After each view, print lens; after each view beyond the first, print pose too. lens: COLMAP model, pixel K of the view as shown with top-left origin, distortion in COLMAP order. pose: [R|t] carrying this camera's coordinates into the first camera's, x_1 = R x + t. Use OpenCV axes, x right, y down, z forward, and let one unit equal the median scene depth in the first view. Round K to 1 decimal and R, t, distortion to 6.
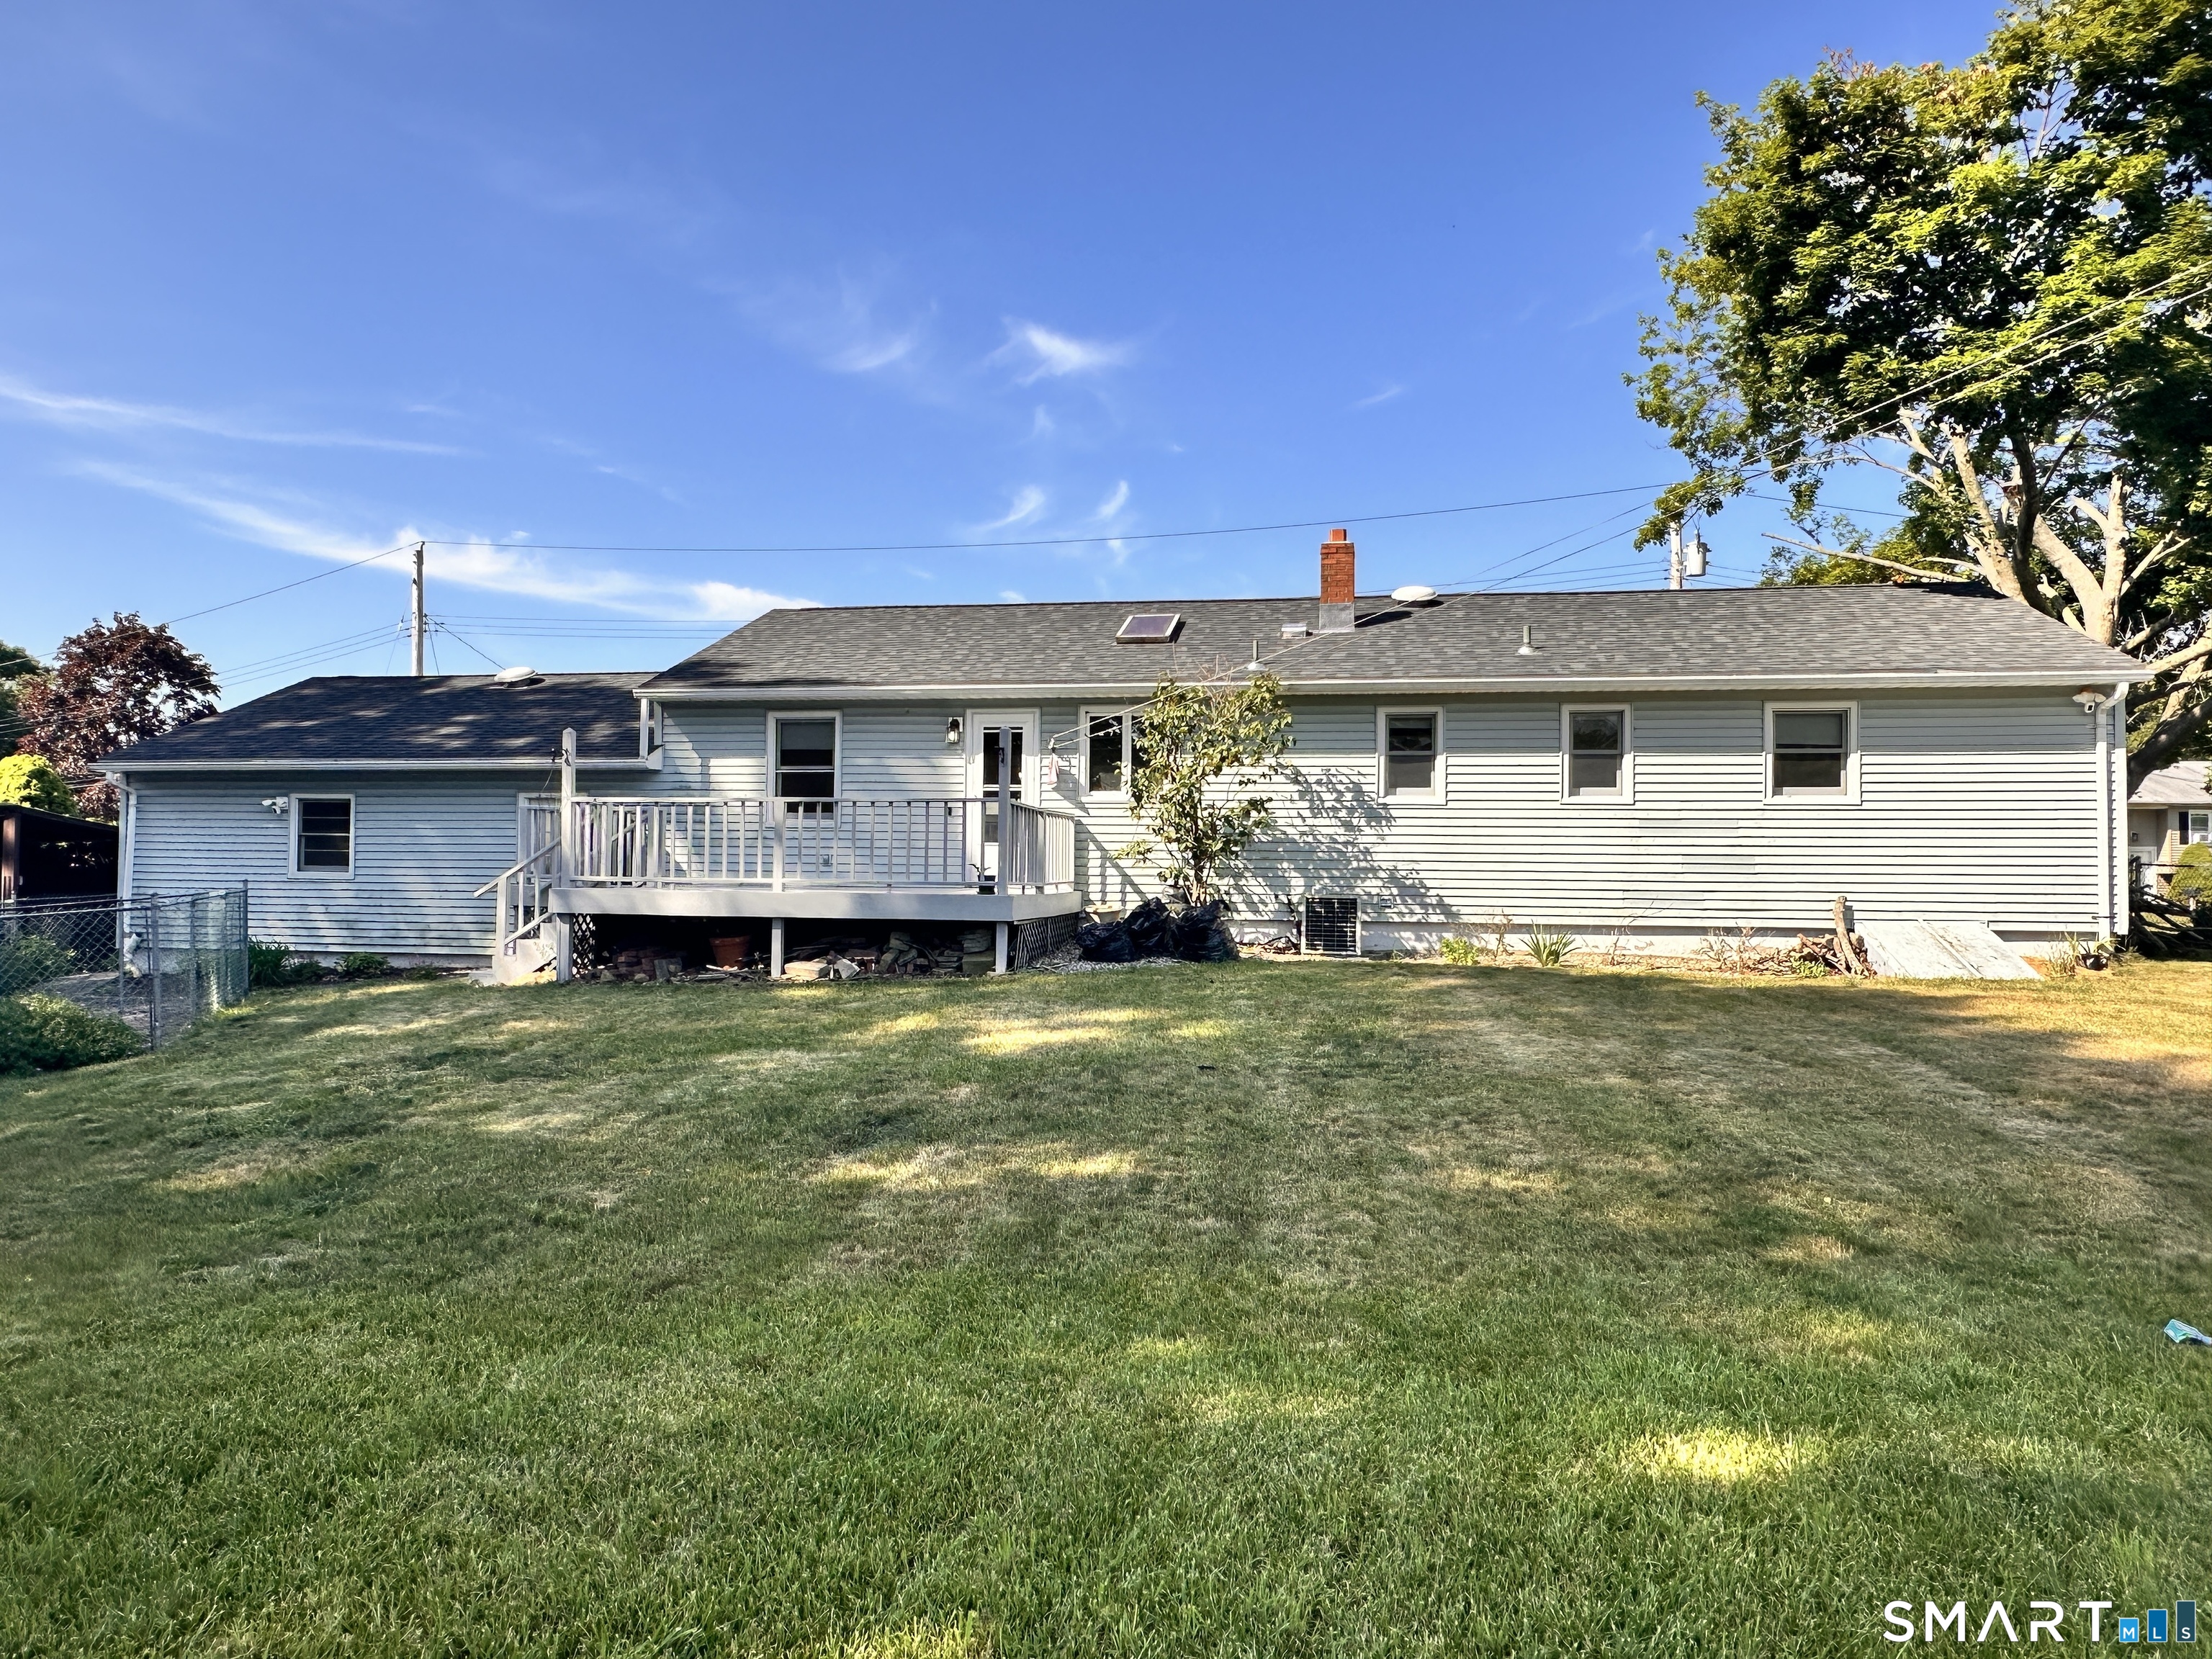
lens RADIAL K [[1459.1, 0, 1106.0], [0, 1459.1, 829.5], [0, 0, 1]] dist [0.017629, 0.000577]
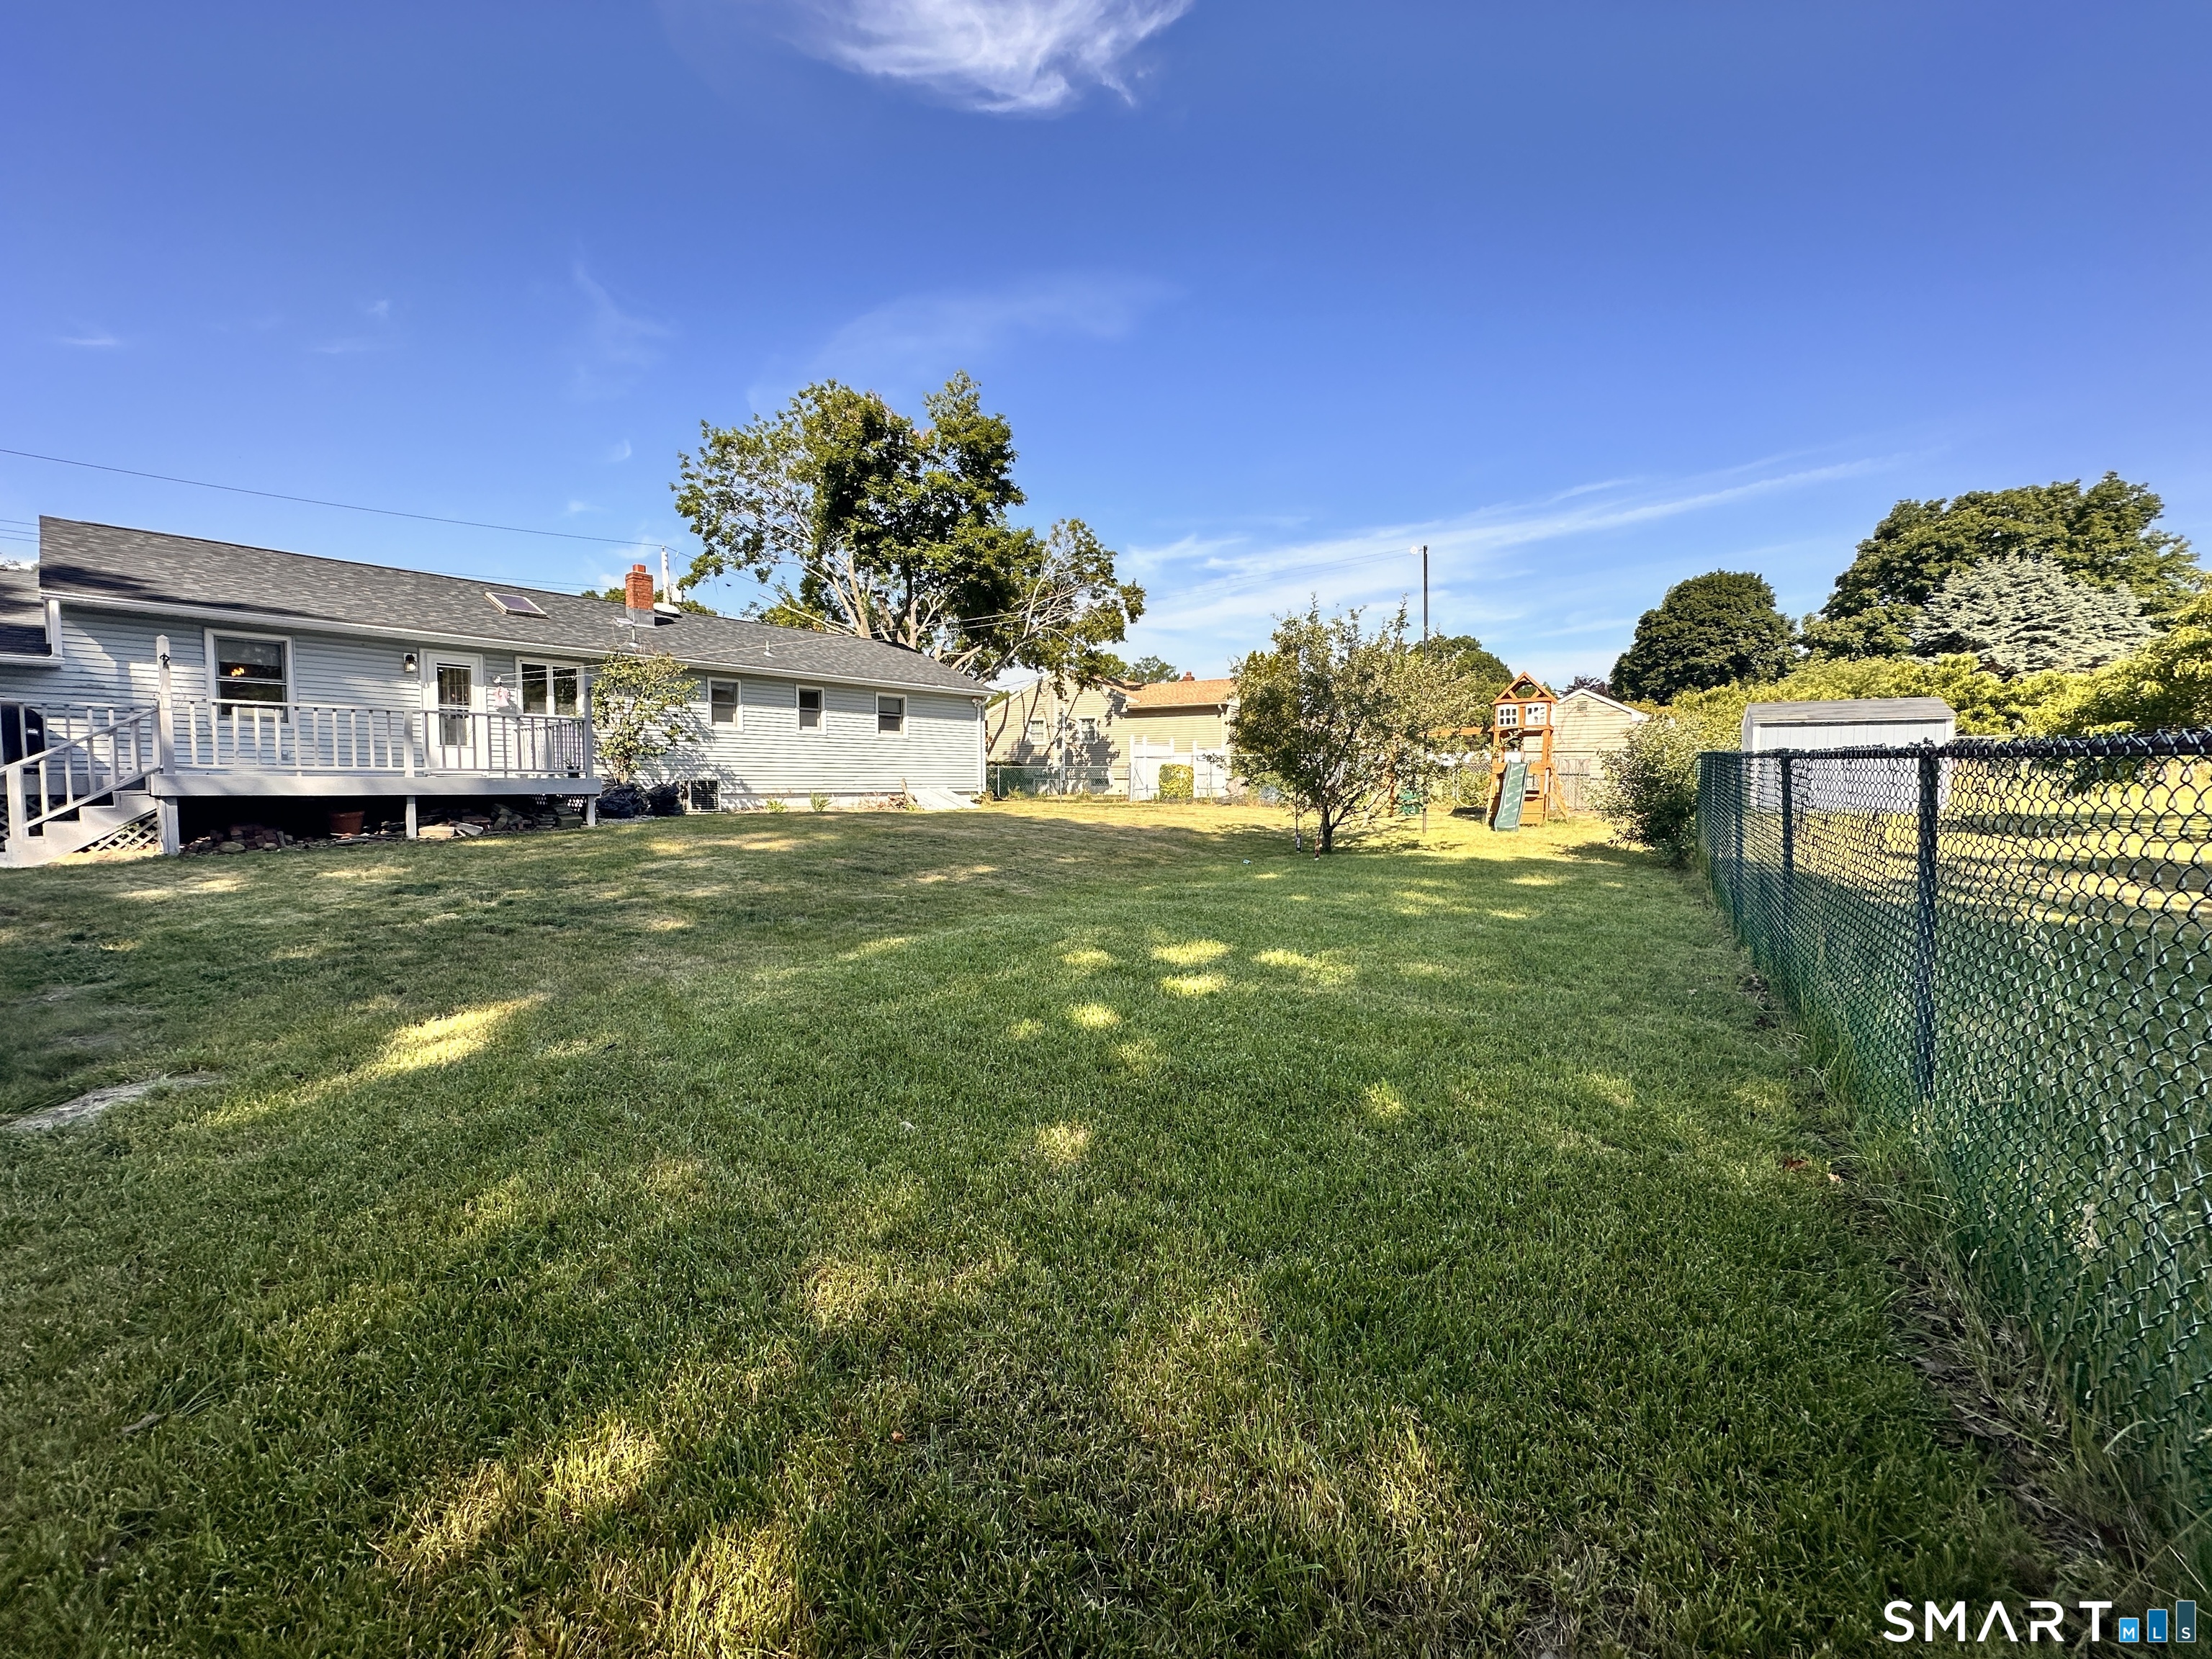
lens RADIAL K [[881.0, 0, 1109.0], [0, 881.0, 829.5], [0, 0, 1]] dist [-0.001648, 0.000748]
pose [[0.504861, -0.055489, 0.861415, -0.523492], [-0.024216, 0.996628, 0.078392, 0.008751], [-0.862861, -0.060437, 0.501815, -0.001611]]
